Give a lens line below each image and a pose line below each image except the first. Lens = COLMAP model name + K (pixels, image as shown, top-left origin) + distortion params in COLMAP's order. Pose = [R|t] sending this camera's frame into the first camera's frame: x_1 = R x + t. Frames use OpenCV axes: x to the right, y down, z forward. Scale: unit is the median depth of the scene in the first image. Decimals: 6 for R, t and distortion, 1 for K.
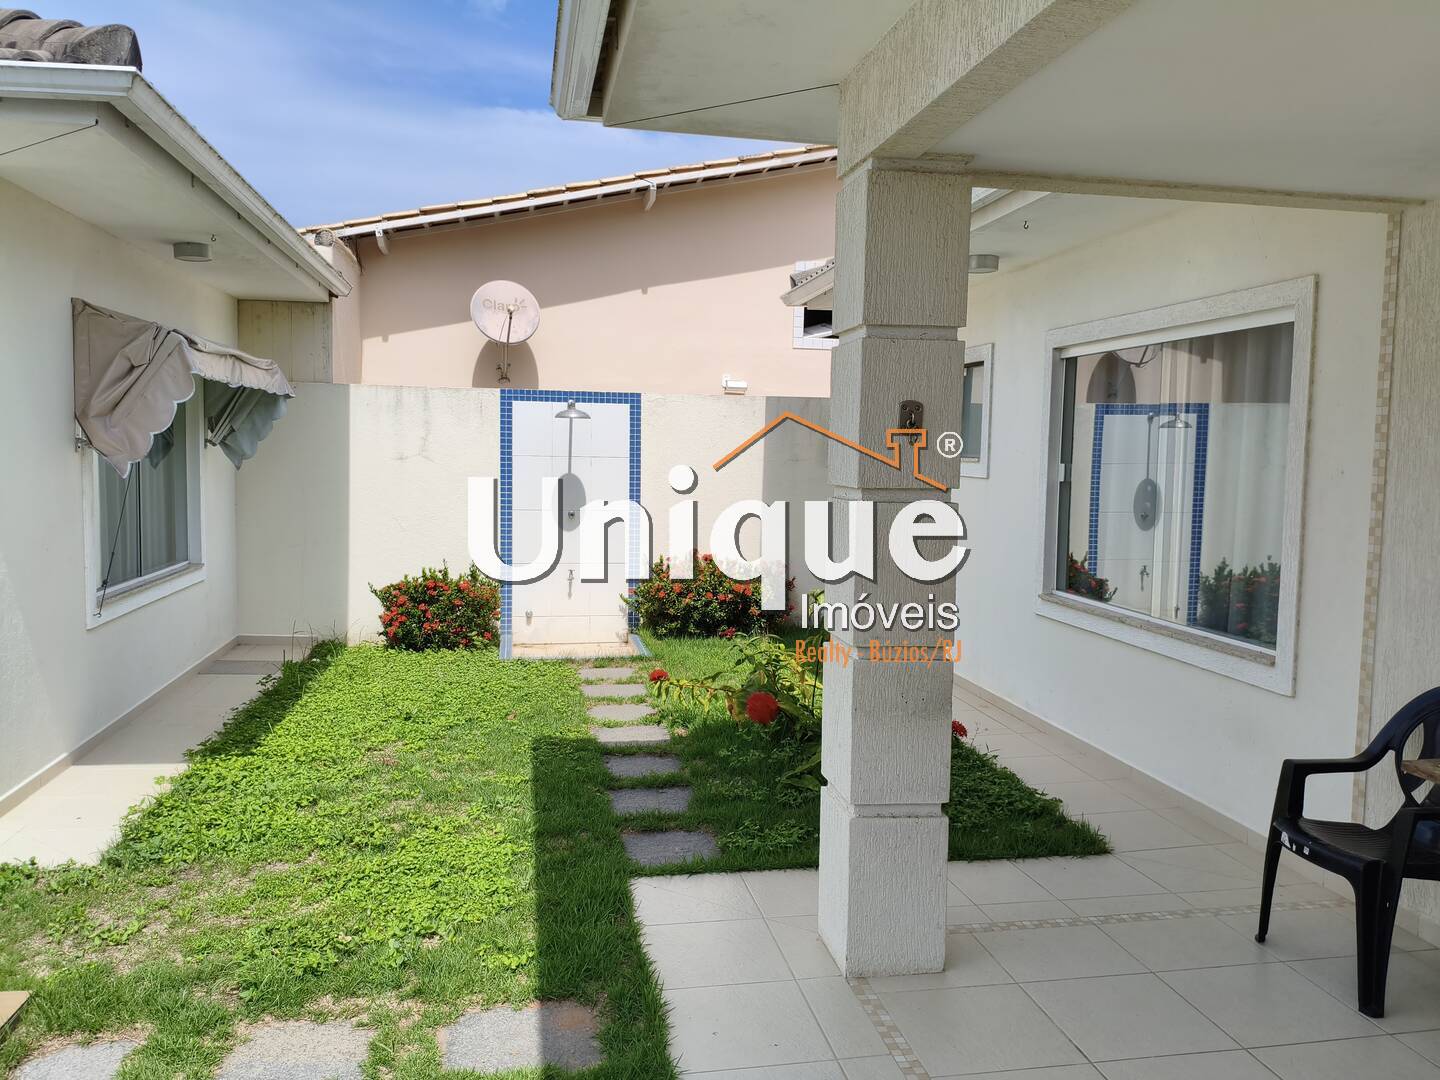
lens RADIAL K [[1105.1, 0, 716.6], [0, 1105.1, 531.9], [0, 0, 1]] dist [0.016113, -0.043059]
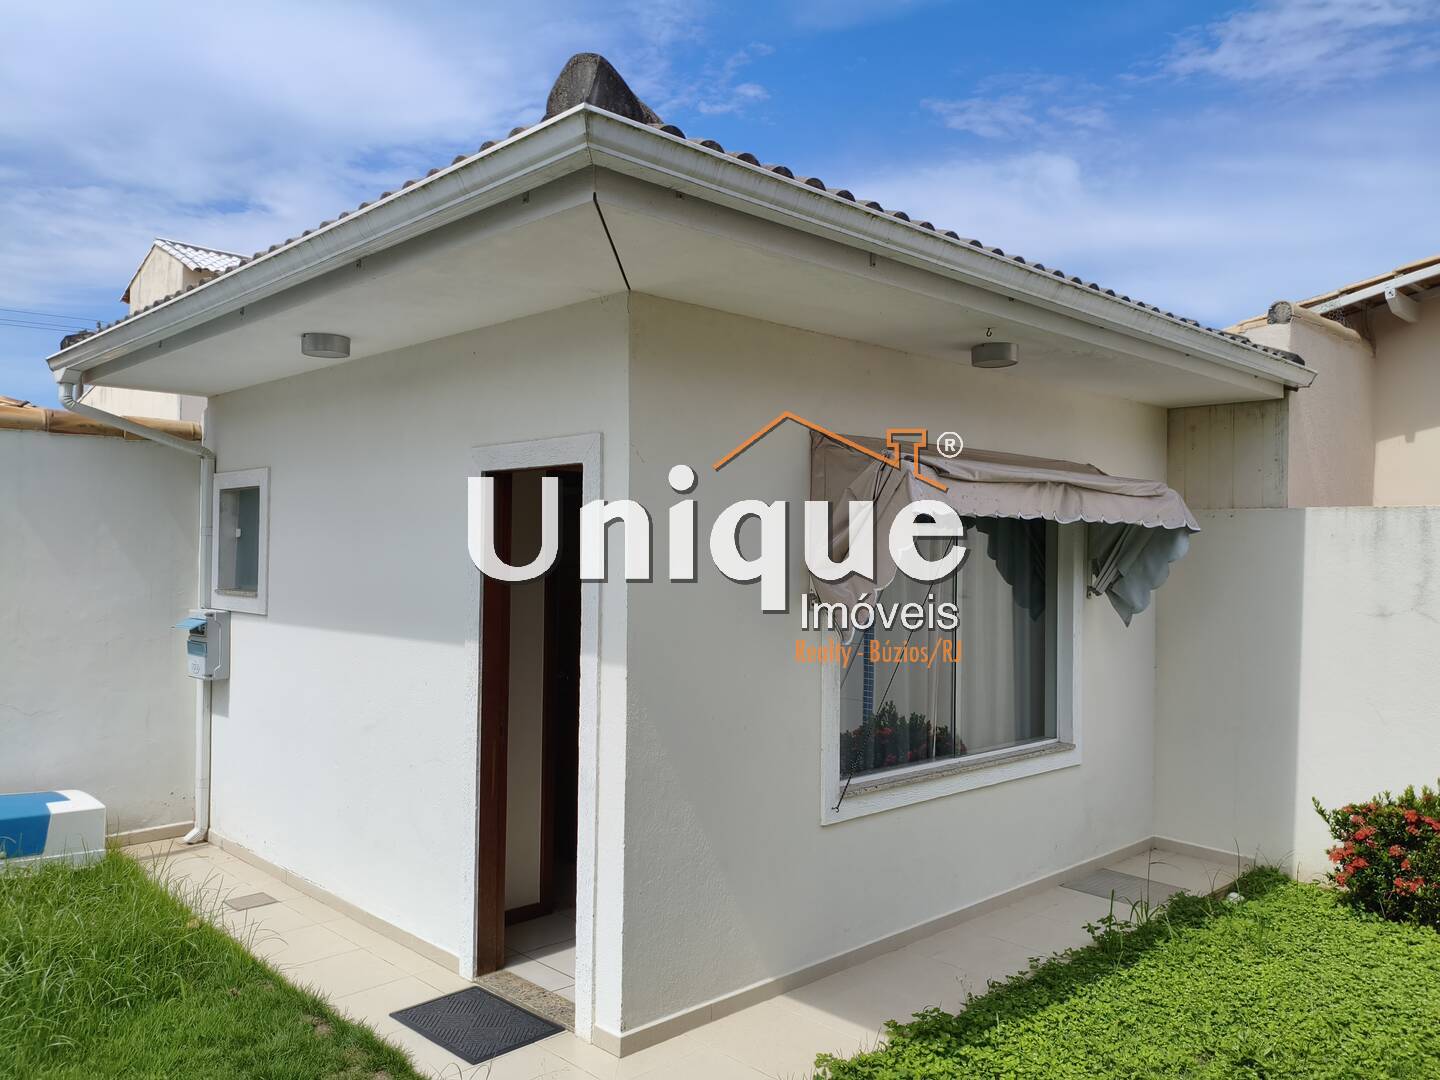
lens RADIAL K [[1105.1, 0, 724.3], [0, 1105.1, 543.5], [0, 0, 1]] dist [0.016113, -0.043059]
pose [[0.555026, -0.019499, -0.831604, 0.018649], [-0.064660, 0.995689, -0.066502, -0.014679], [0.829316, 0.090682, 0.551373, 0.111113]]
